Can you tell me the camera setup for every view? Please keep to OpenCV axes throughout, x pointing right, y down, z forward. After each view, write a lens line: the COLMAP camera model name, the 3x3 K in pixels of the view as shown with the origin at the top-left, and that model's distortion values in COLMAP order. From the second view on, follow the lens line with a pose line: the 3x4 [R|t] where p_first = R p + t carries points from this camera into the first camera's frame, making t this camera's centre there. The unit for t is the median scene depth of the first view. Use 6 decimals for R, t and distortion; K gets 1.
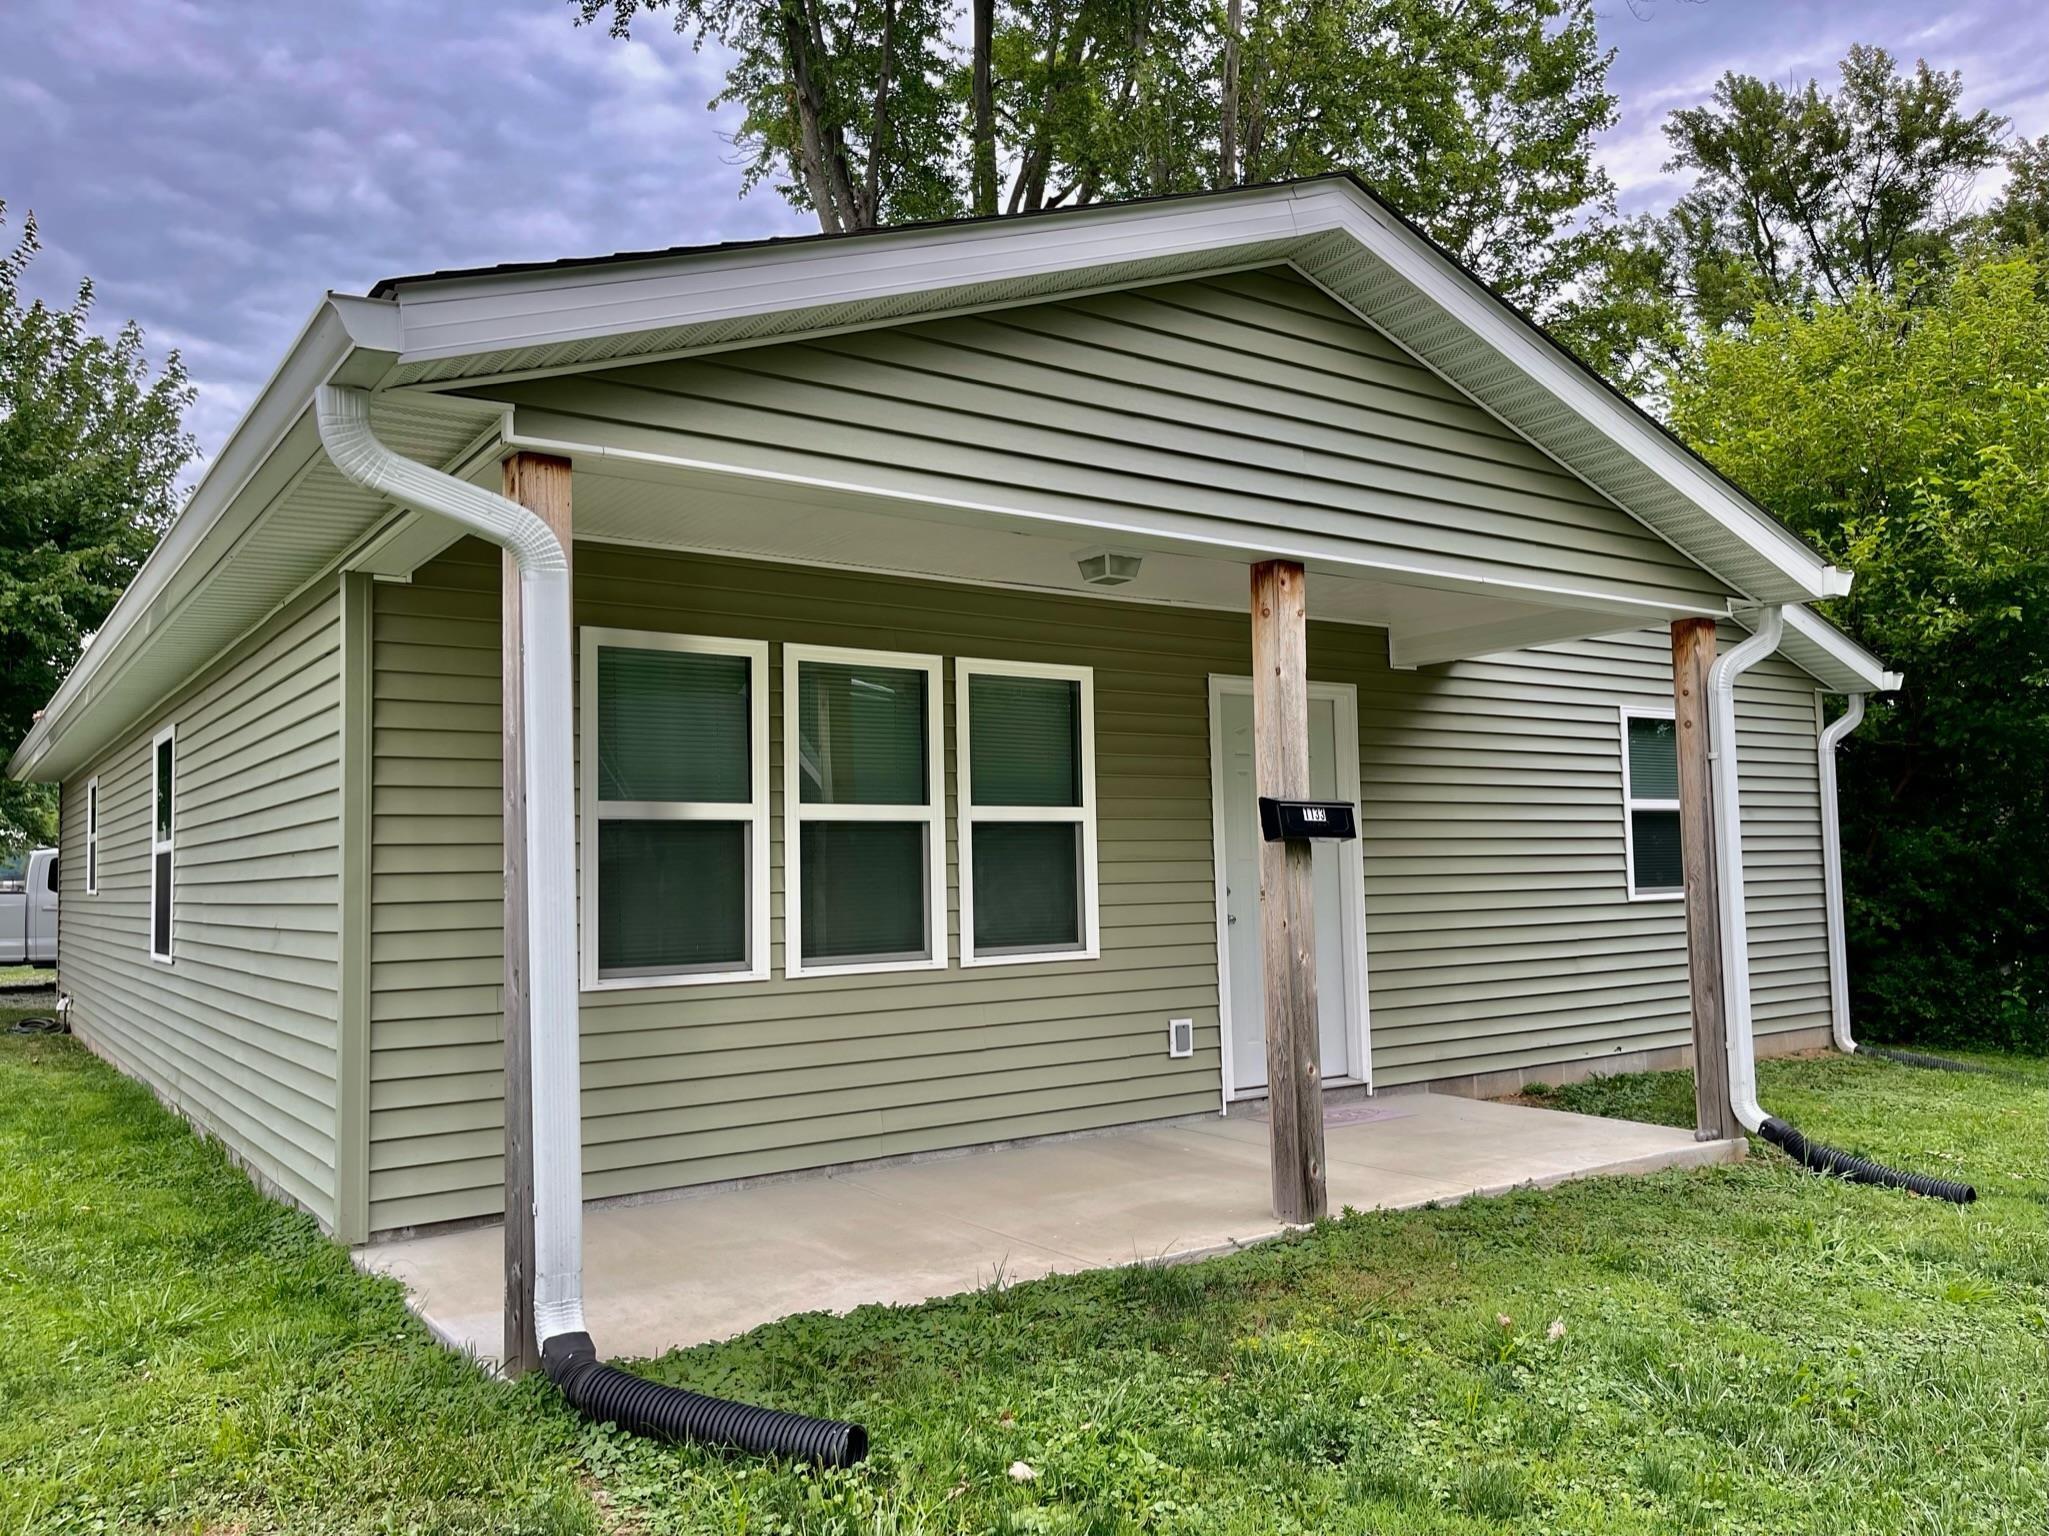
lens RADIAL K [[1551.6, 0, 1024.5], [0, 1551.6, 768.0], [0, 0, 1]] dist [0.044596, -0.073571]
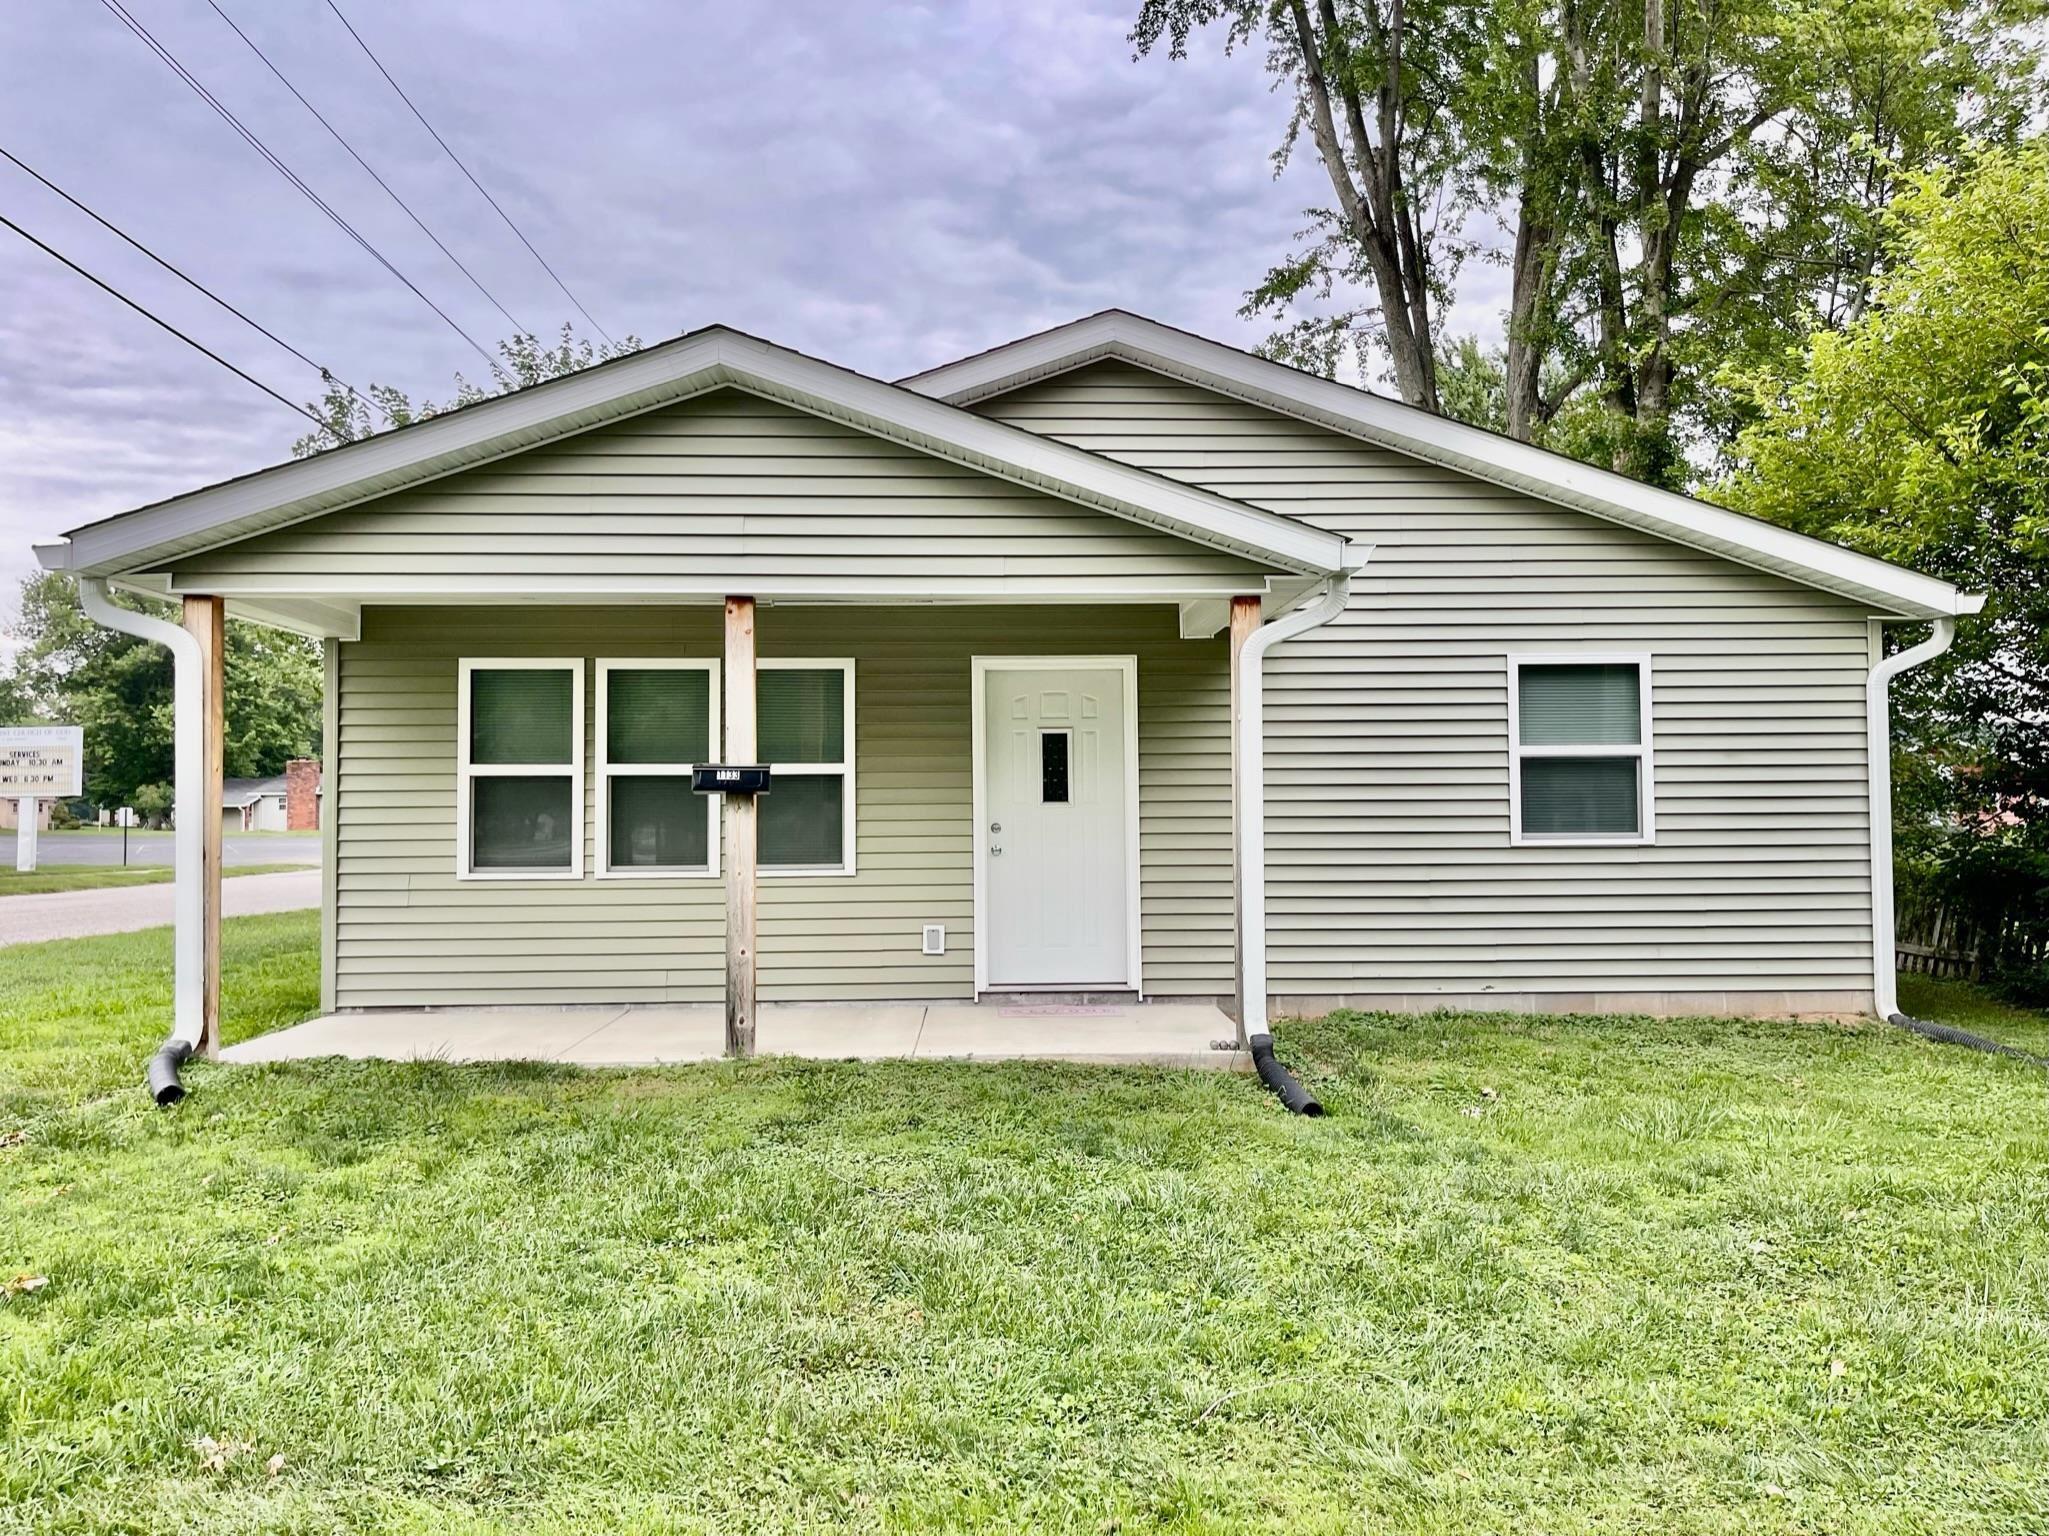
lens RADIAL K [[1551.6, 0, 1024.5], [0, 1551.6, 768.0], [0, 0, 1]] dist [0.044596, -0.073571]
pose [[0.832565, -0.001143, -0.553926, 0.857122], [0.027755, 0.998828, 0.039656, -0.018328], [0.553231, -0.048390, 0.831621, -0.029923]]
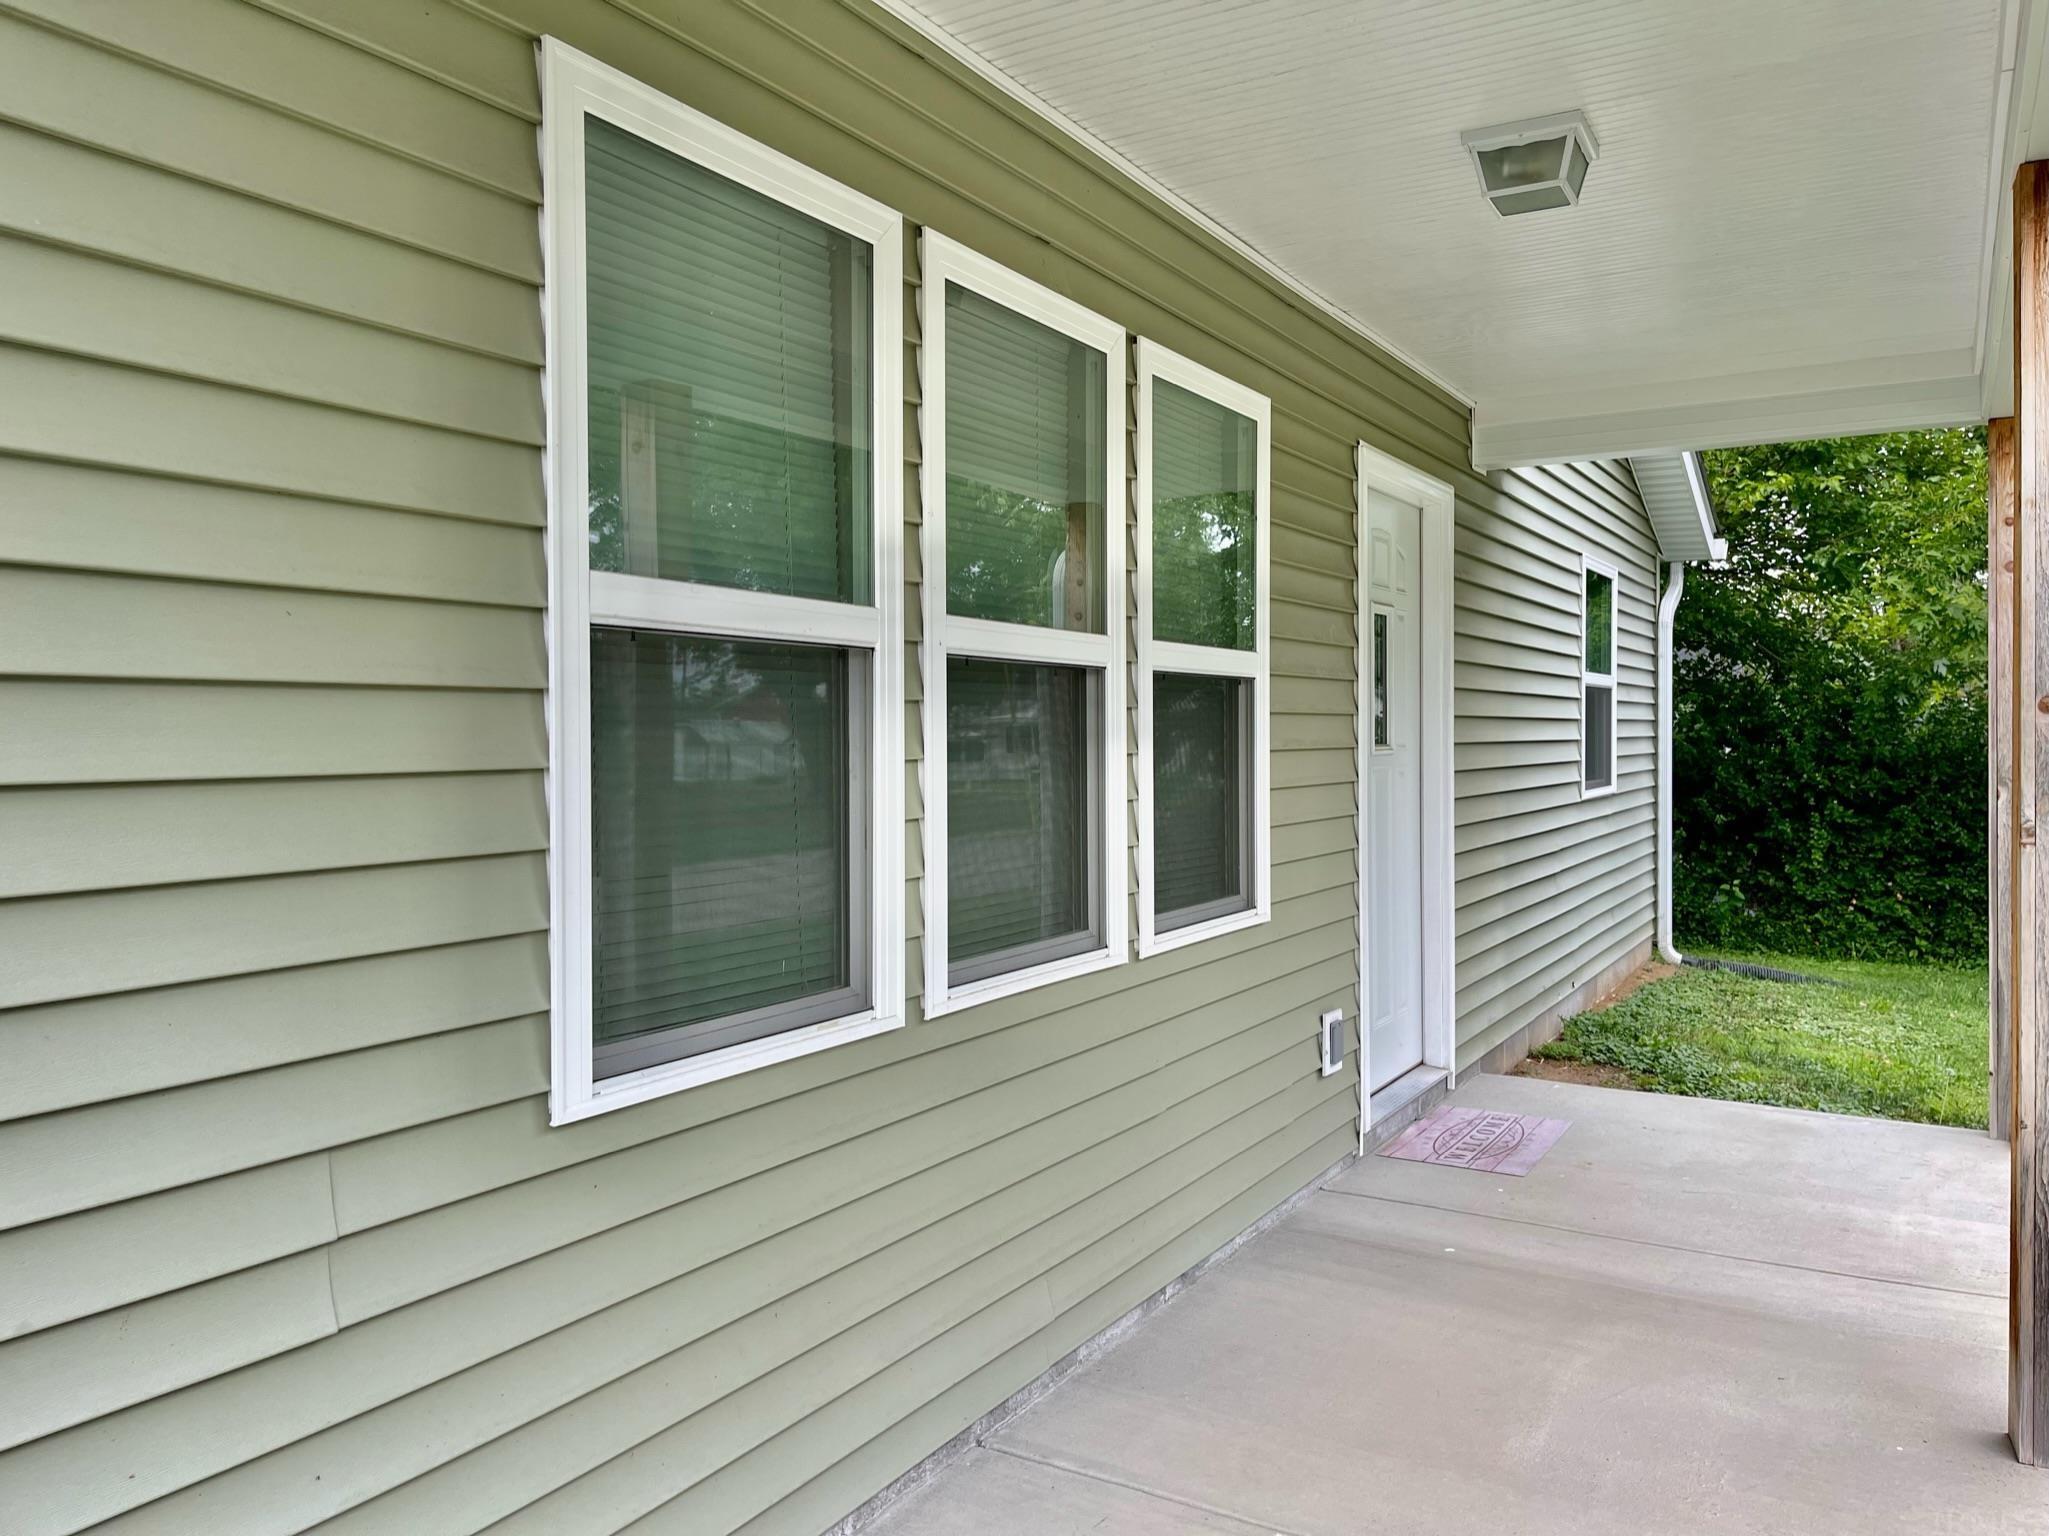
lens RADIAL K [[1551.6, 0, 1024.5], [0, 1551.6, 768.0], [0, 0, 1]] dist [0.044596, -0.073571]
pose [[0.911016, 0.011282, 0.412218, -0.249847], [-0.048430, 0.995635, 0.079784, 0.024527], [-0.409518, -0.092648, 0.907585, 0.494607]]
